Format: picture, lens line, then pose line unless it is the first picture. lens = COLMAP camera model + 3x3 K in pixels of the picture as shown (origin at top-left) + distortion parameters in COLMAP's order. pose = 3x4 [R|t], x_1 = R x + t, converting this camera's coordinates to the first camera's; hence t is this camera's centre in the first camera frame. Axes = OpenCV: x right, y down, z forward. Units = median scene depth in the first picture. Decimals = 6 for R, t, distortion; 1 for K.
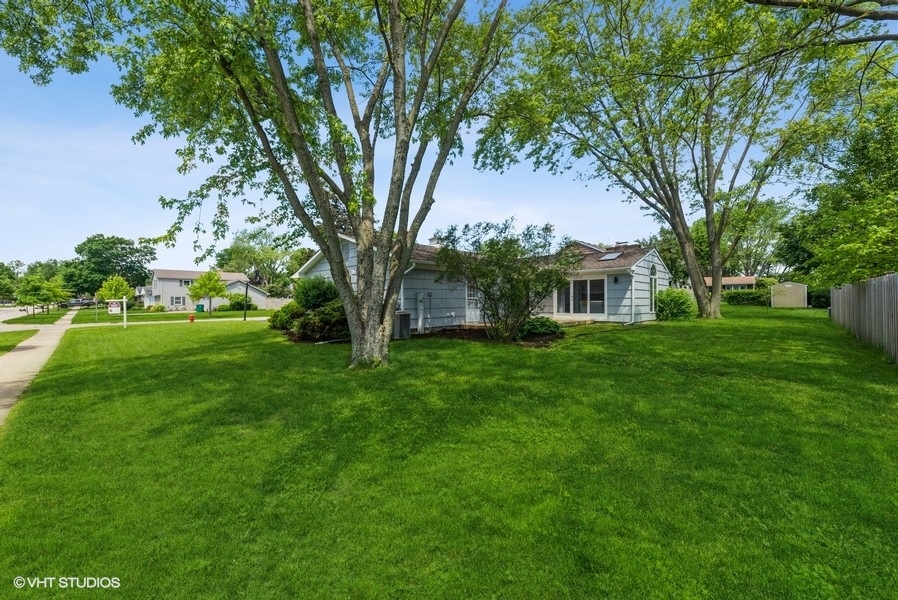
lens RADIAL K [[367.6, 0, 448.3], [0, 367.6, 299.4], [0, 0, 1]] dist [0.003820, -0.000266]
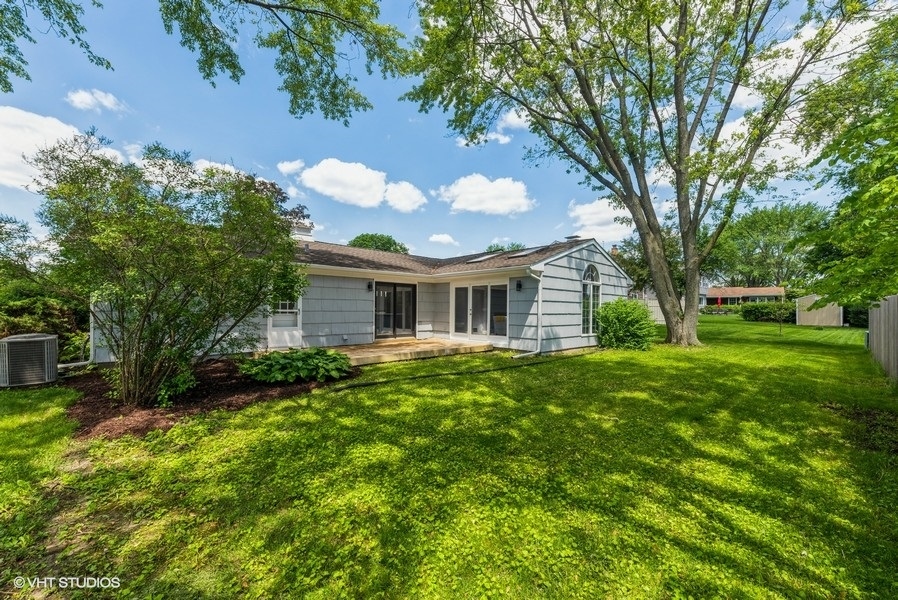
lens RADIAL K [[367.6, 0, 448.7], [0, 367.6, 307.3], [0, 0, 1]] dist [0.003820, -0.000266]
pose [[0.998222, 0.015080, -0.057662, 0.327333], [-0.015080, 0.999886, 0.000425, -0.011984], [0.057661, 0.000445, 0.998336, 0.299923]]
